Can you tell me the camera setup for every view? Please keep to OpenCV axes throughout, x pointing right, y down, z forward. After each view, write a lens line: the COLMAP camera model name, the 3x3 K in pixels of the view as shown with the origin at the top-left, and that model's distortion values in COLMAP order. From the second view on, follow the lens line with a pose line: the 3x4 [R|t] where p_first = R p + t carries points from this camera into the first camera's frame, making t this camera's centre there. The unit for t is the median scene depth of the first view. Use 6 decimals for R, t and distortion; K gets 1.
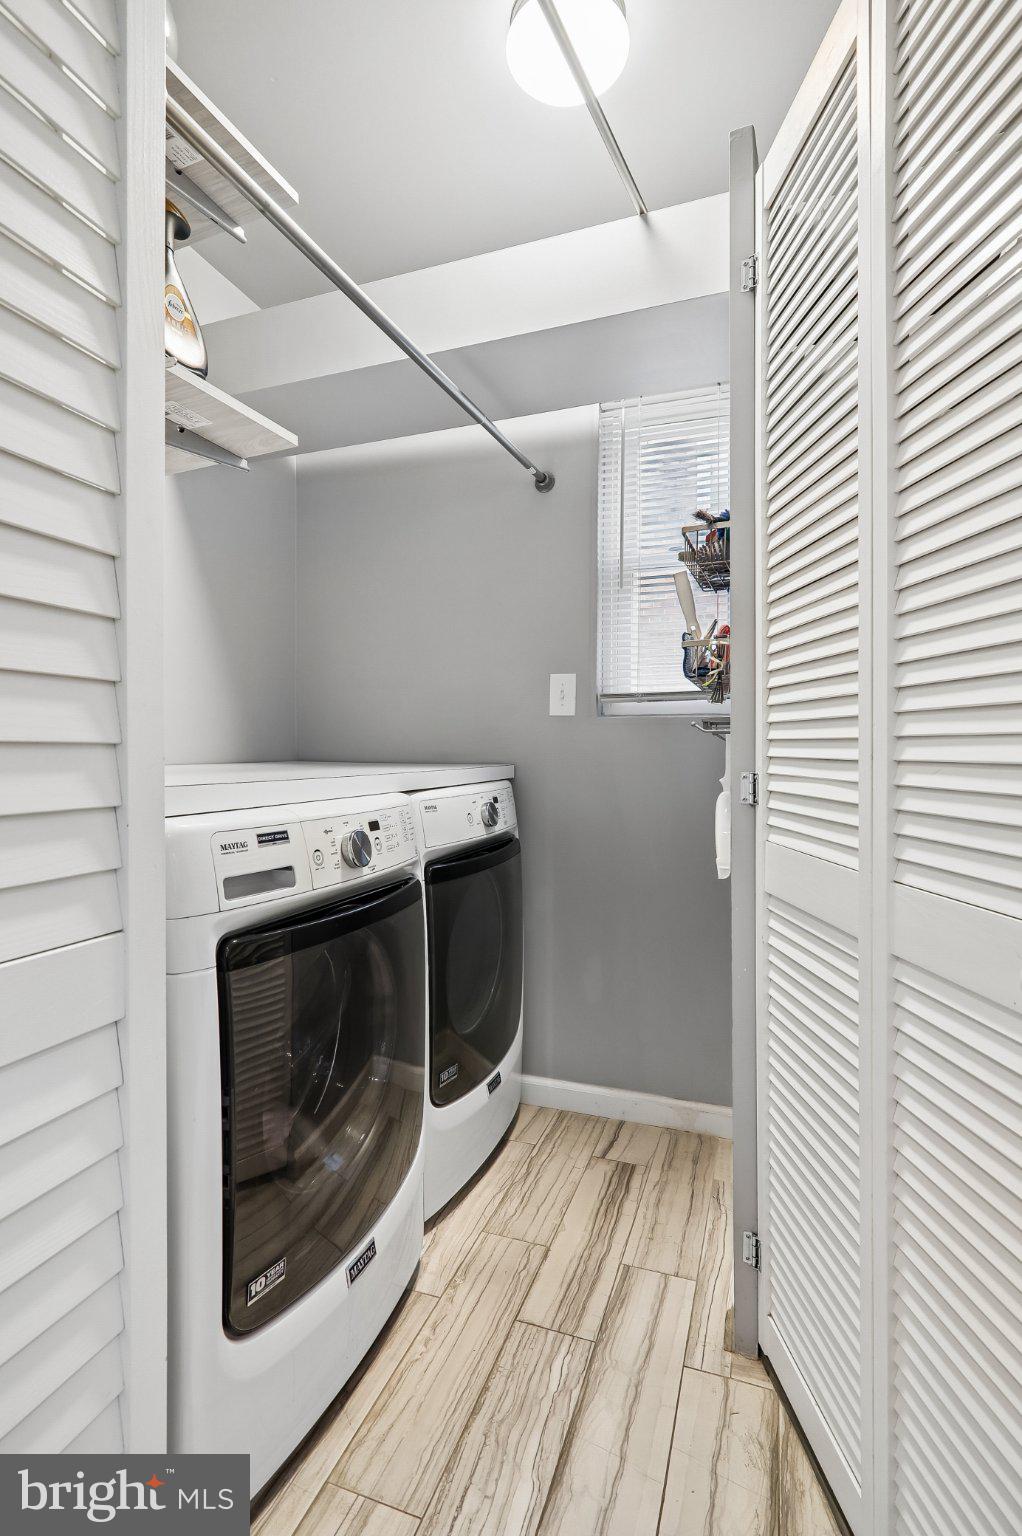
lens RADIAL K [[748.4, 0, 503.6], [0, 748.4, 756.7], [0, 0, 1]] dist [0.003014, -0.001058]
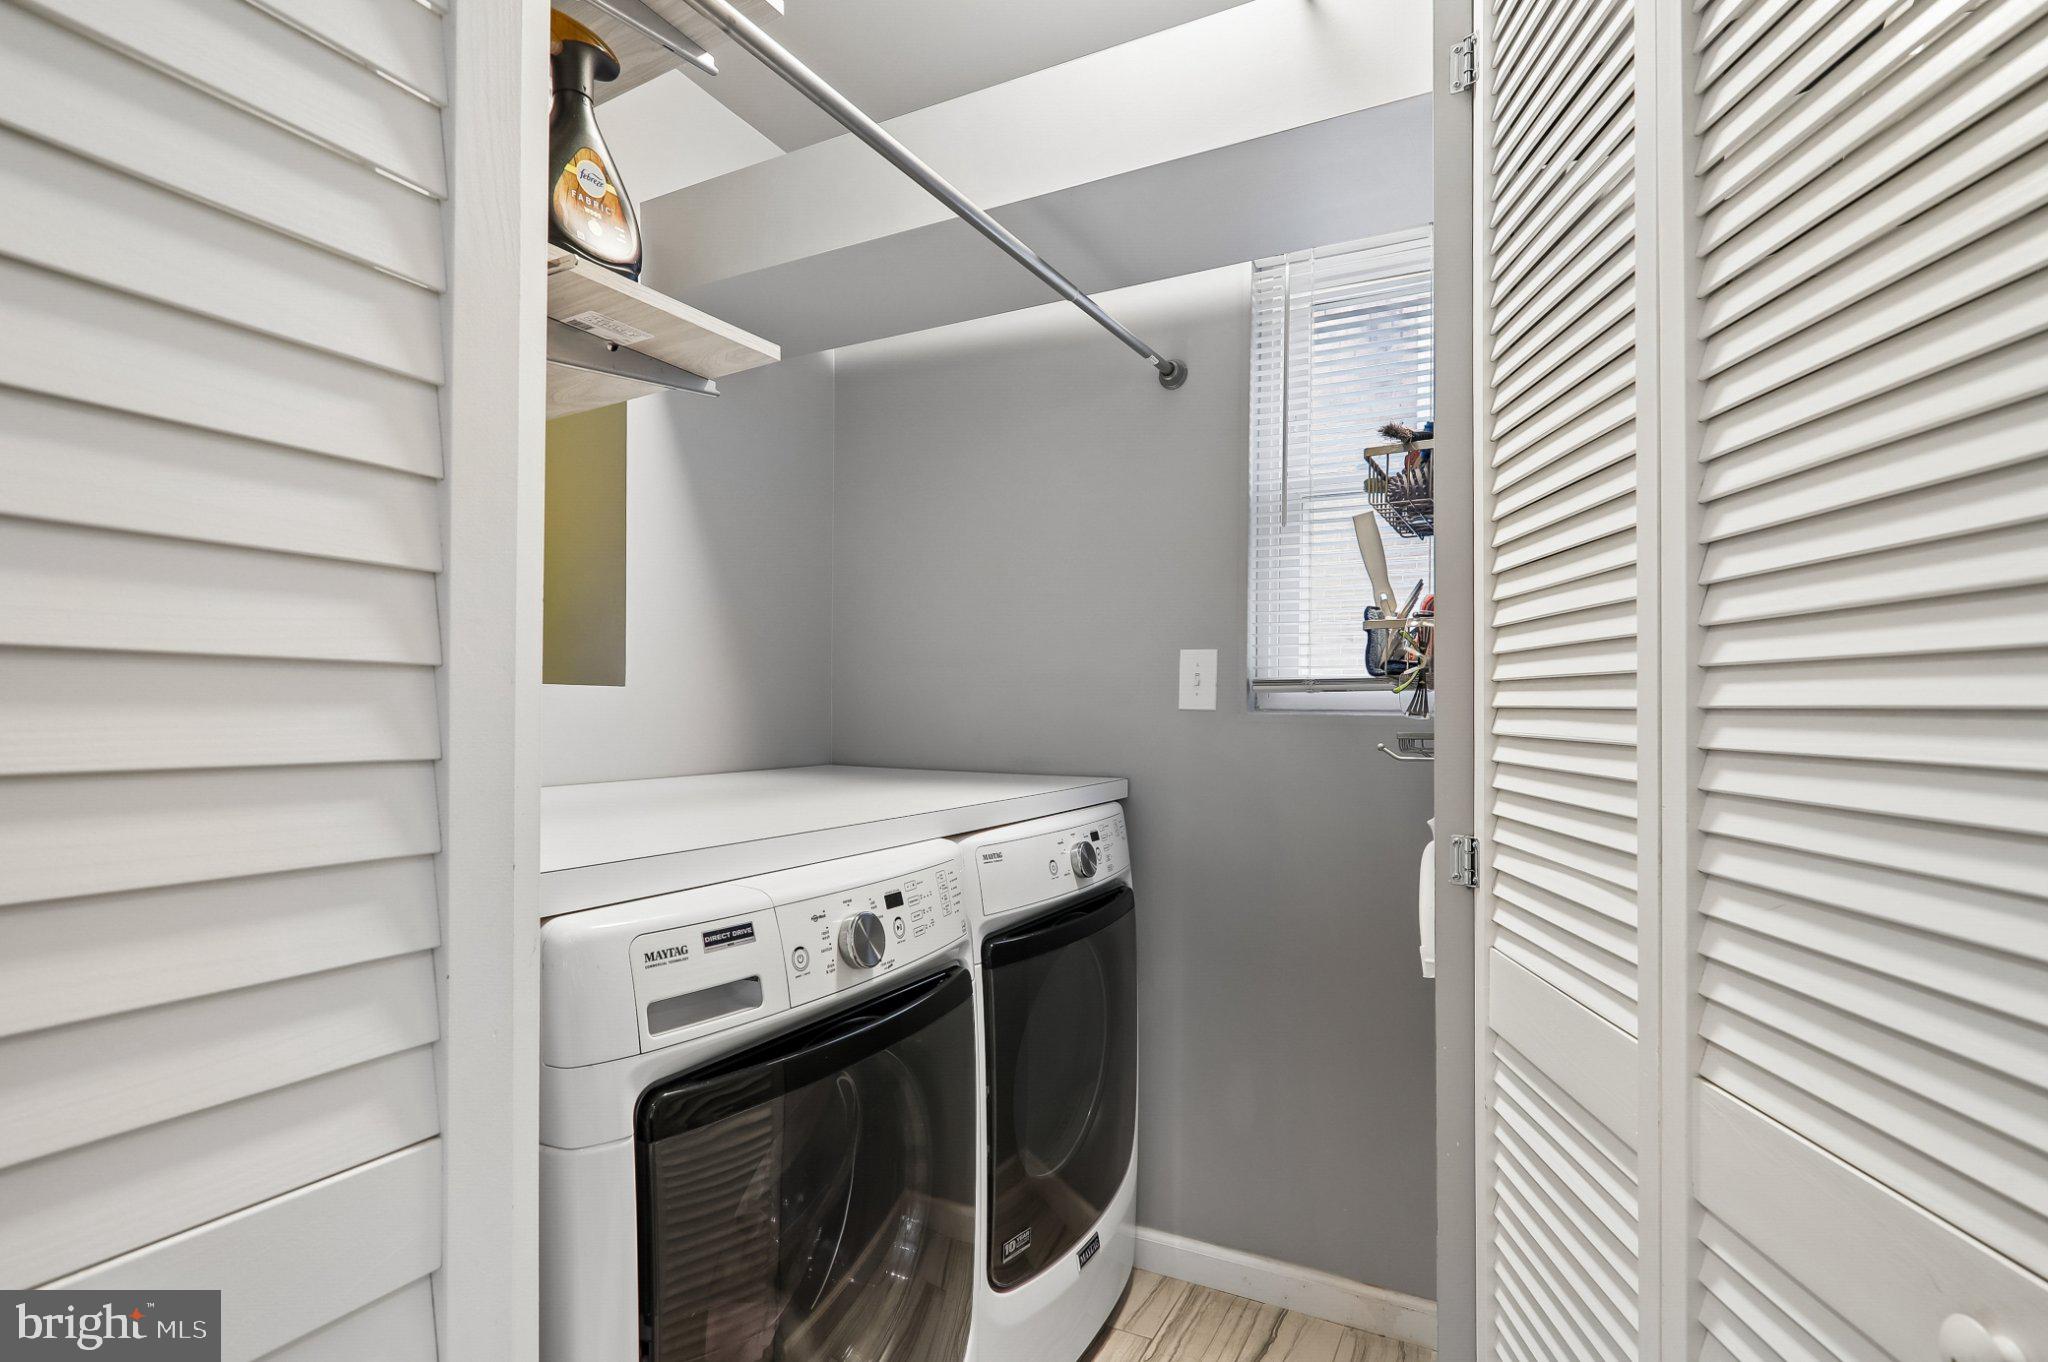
lens RADIAL K [[997.9, 0, 1034.7], [0, 997.9, 697.7], [0, 0, 1]] dist [0.003014, -0.001058]
pose [[0.992271, 0.004671, -0.124004, 0.065153], [-0.006311, 0.999898, -0.012830, -0.079030], [0.123931, 0.013513, 0.992199, 0.099008]]
